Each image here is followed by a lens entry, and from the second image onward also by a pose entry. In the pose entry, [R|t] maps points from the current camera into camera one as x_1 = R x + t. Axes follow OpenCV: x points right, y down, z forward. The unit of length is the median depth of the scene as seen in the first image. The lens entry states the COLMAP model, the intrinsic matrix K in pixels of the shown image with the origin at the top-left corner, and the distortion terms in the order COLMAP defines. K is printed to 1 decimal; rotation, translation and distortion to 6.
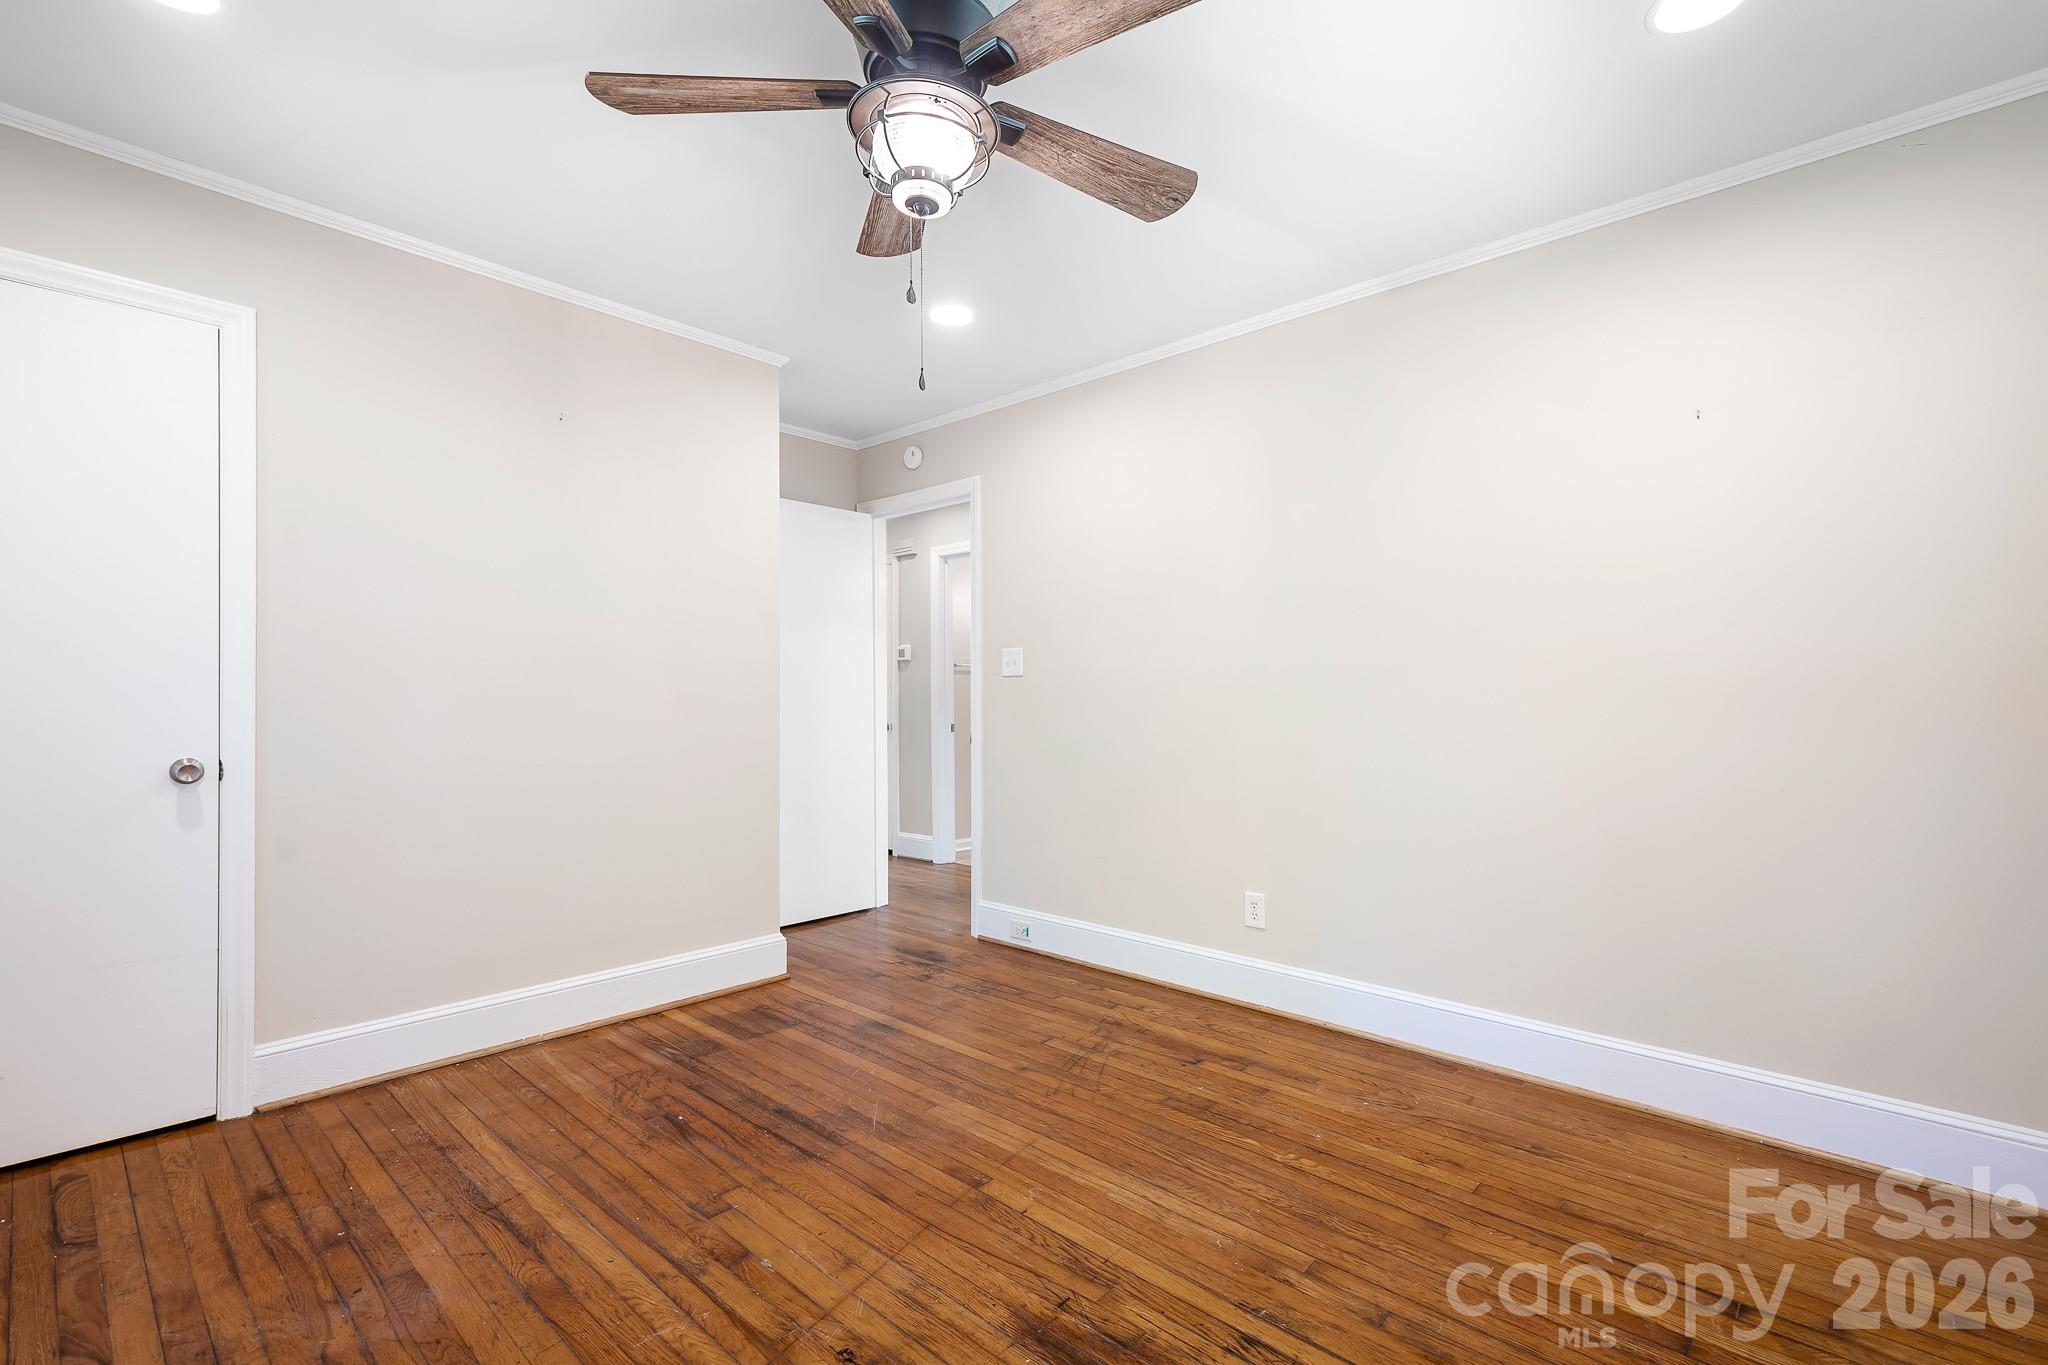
lens RADIAL K [[903.4, 0, 1003.3], [0, 903.4, 688.5], [0, 0, 1]] dist [0.047353, -0.023636]
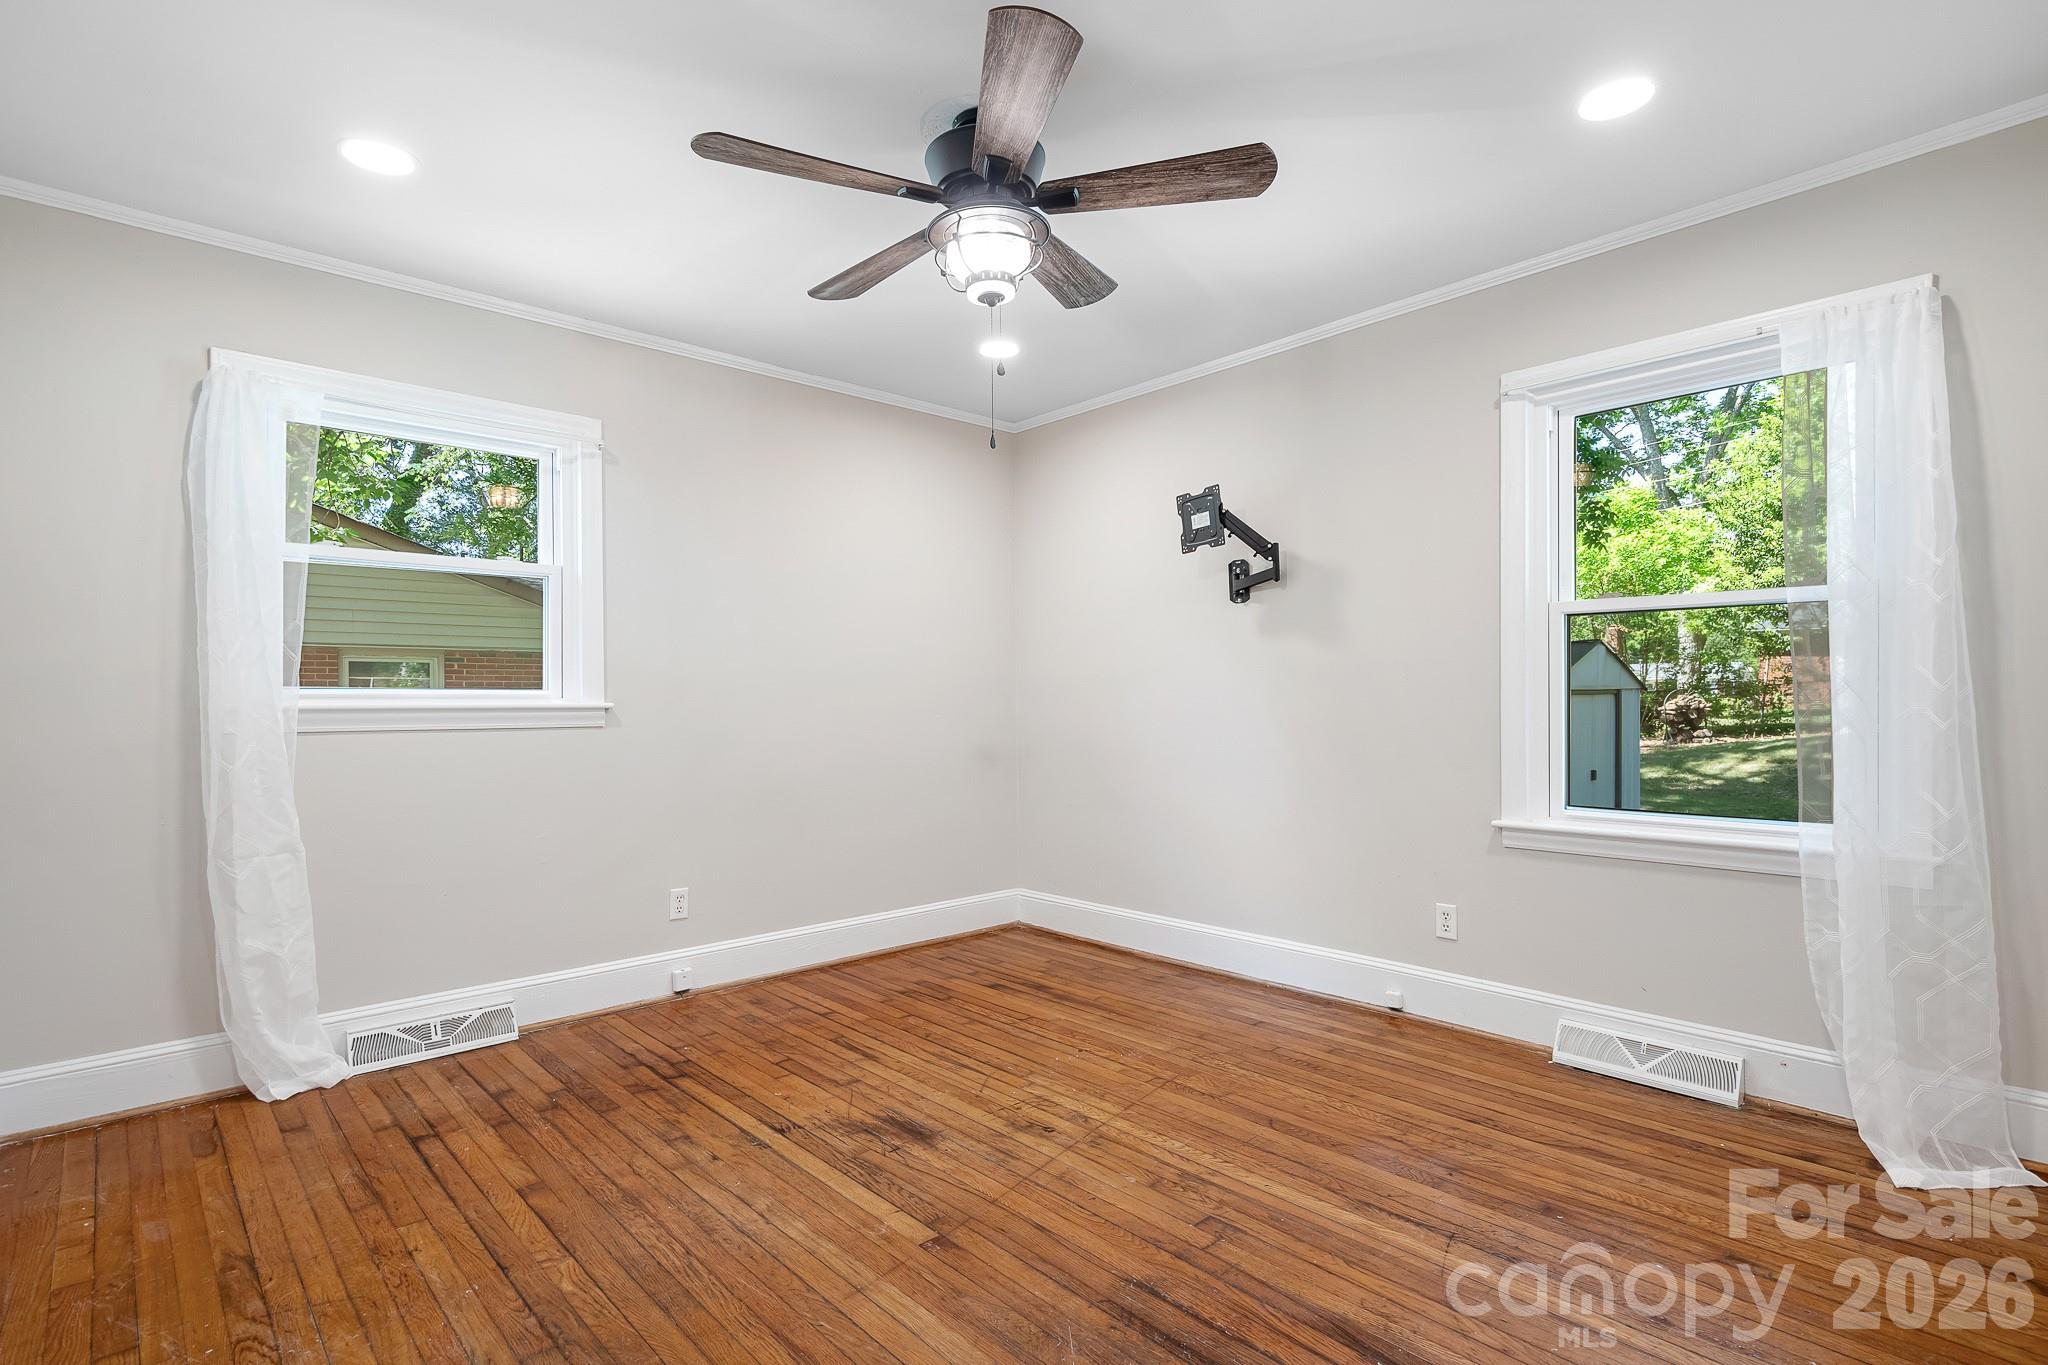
lens RADIAL K [[987.8, 0, 1020.5], [0, 987.8, 691.4], [0, 0, 1]] dist [0.045231, 0.000063]
pose [[-0.997727, 0.005638, 0.067151, -0.191927], [0.004451, 0.999831, -0.017812, 0.019997], [-0.067240, -0.017473, -0.997584, 2.143897]]
